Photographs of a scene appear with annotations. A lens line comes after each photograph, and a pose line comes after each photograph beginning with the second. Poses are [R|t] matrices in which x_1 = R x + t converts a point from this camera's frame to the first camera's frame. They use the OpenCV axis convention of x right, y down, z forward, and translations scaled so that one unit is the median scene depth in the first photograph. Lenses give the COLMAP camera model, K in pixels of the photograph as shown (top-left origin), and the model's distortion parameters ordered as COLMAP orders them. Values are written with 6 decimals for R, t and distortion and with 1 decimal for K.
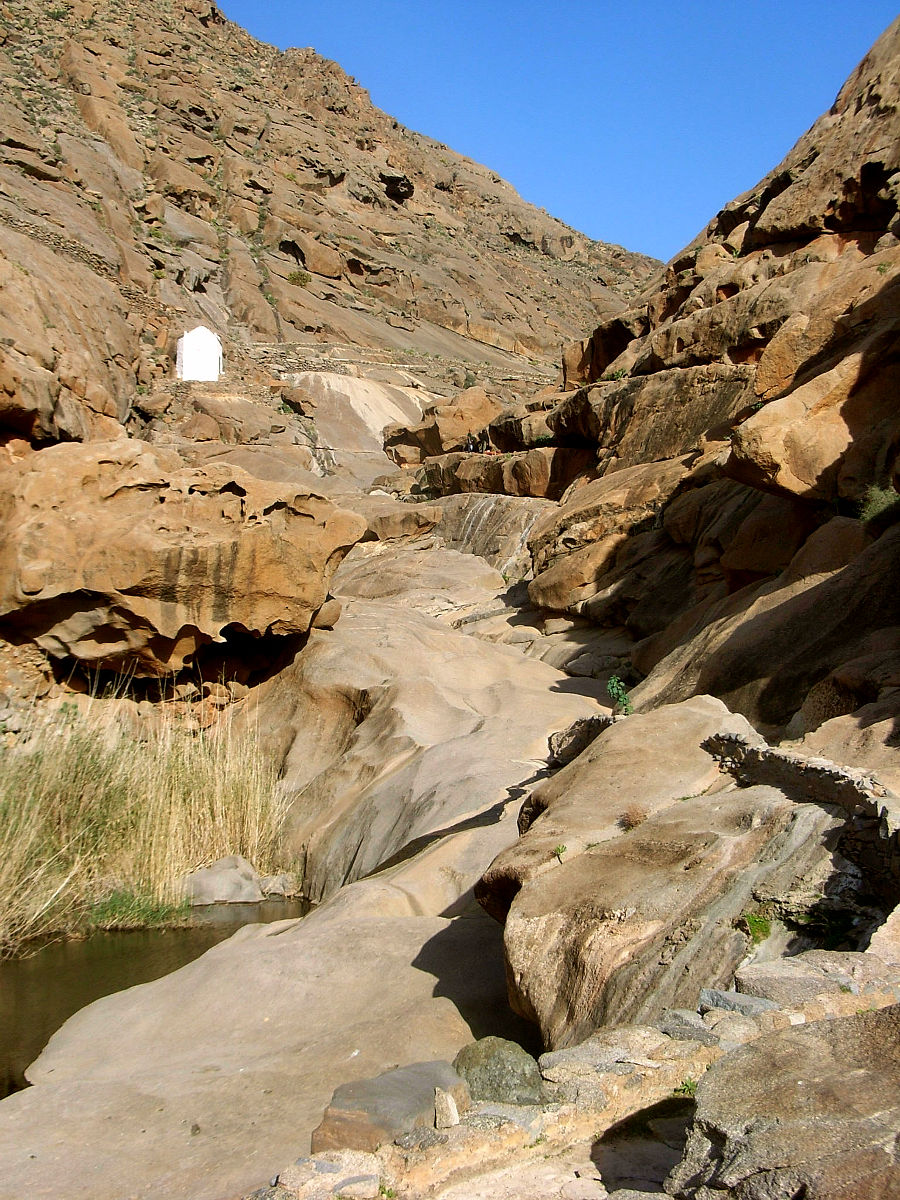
lens RADIAL K [[1644.2, 0, 450.0], [0, 1644.2, 600.0], [0, 0, 1]] dist [0.121486, -0.176076]
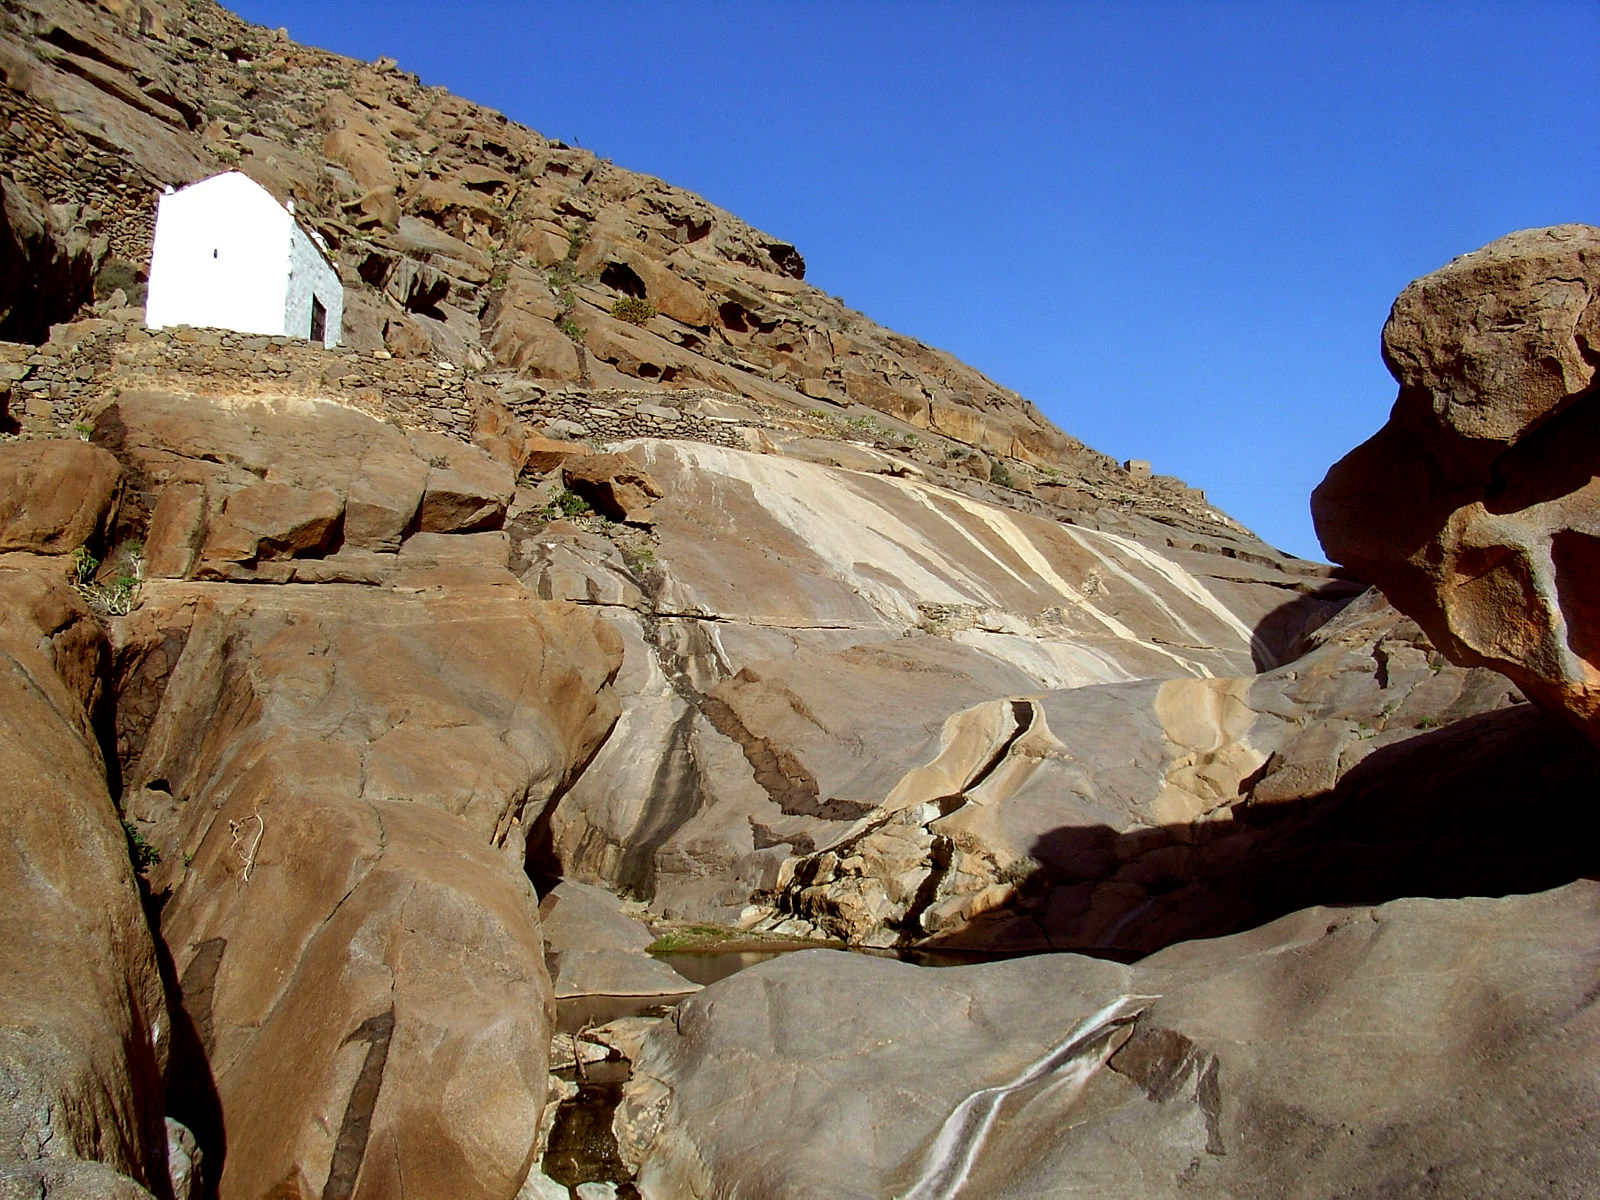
lens RADIAL K [[1314.3, 0, 860.9], [0, 1314.3, 591.3], [0, 0, 1]] dist [-0.144149, 0.110663]
pose [[0.997811, -0.018580, 0.063472, -0.043090], [0.026344, 0.991962, -0.123766, -0.047898], [-0.060663, 0.125167, 0.990279, 0.550316]]
